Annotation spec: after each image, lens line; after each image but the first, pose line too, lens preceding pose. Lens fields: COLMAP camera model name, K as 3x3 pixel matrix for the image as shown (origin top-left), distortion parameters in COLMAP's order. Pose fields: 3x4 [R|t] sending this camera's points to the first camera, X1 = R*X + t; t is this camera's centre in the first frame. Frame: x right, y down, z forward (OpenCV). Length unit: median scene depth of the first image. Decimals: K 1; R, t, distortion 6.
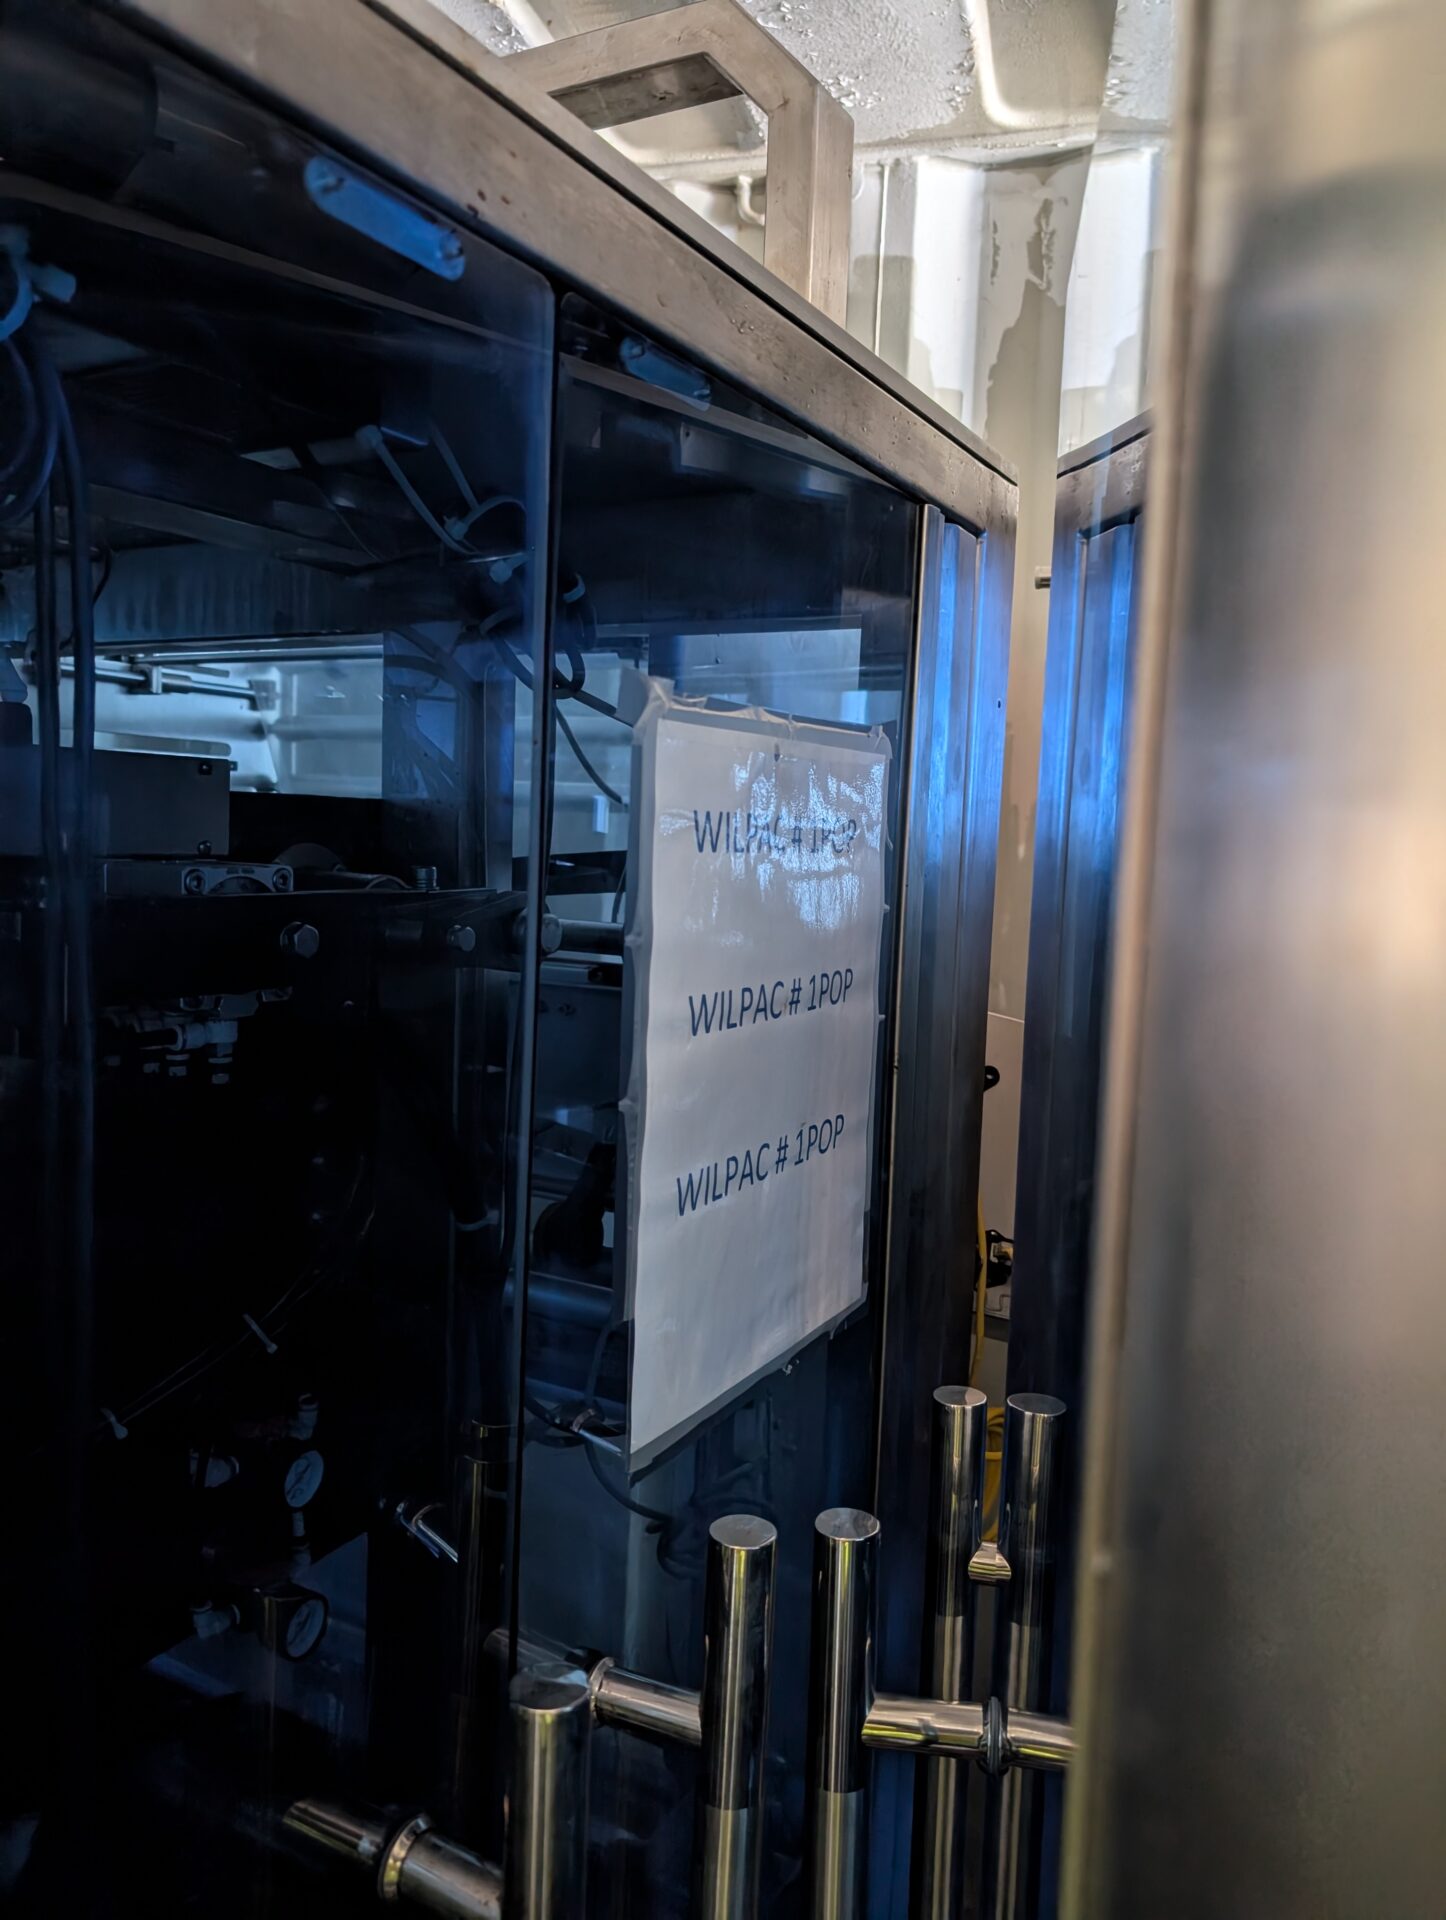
lens RADIAL K [[1372.6, 0, 723.0], [0, 1372.6, 960.0], [0, 0, 1]] dist [0.004535, 0.001564]
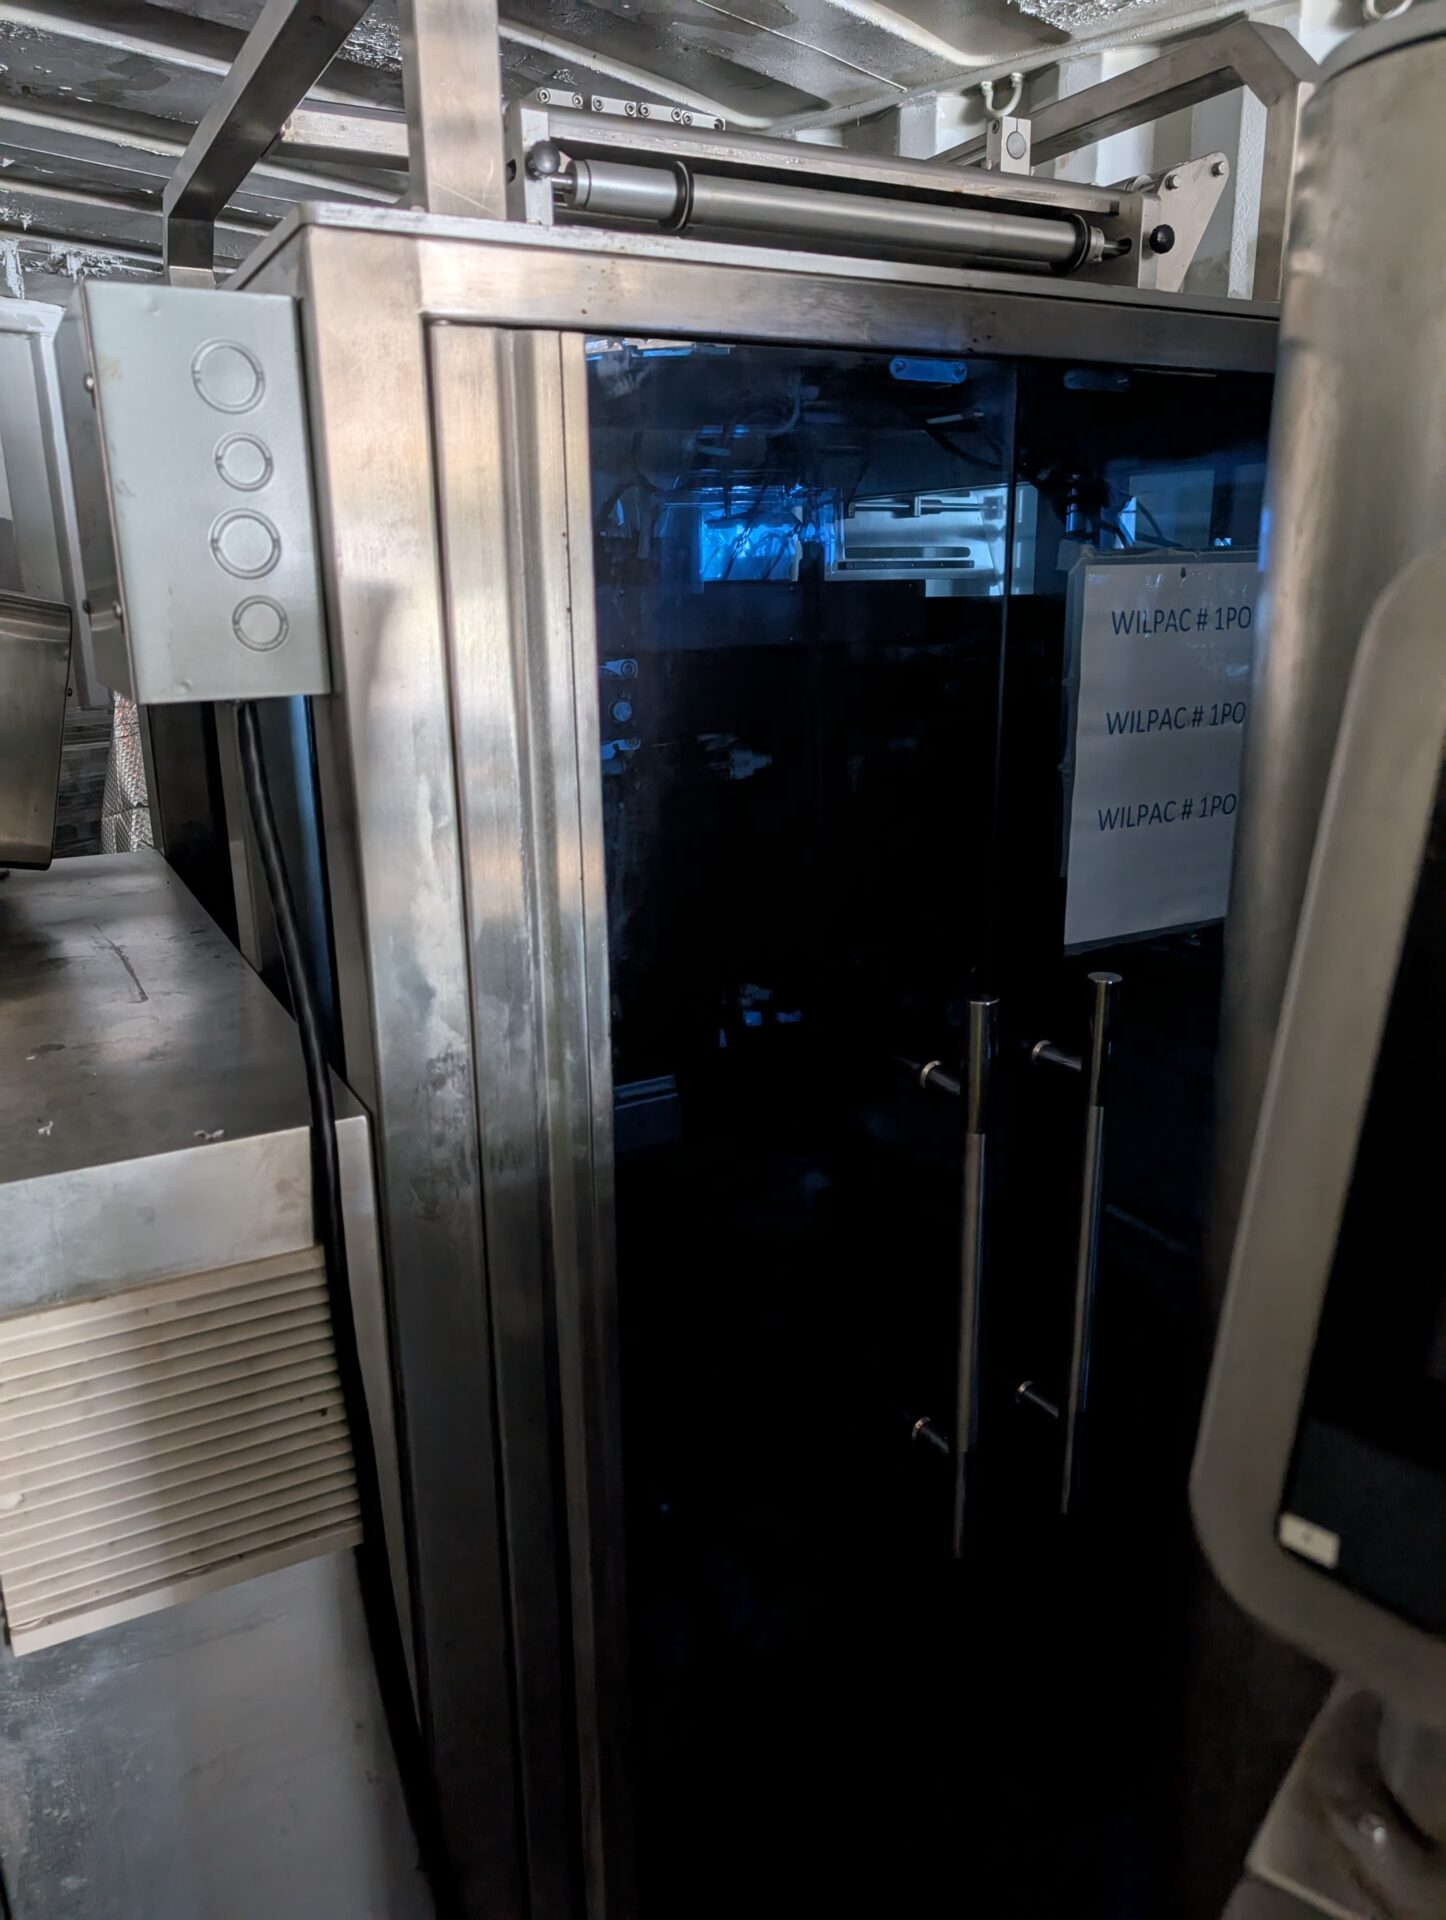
lens RADIAL K [[1372.6, 0, 723.0], [0, 1372.6, 960.0], [0, 0, 1]] dist [0.004535, 0.001564]
pose [[0.839397, 0.096042, -0.534966, 0.409448], [-0.002896, 0.985041, 0.172299, 0.026302], [0.543511, -0.143078, 0.827118, -0.642383]]
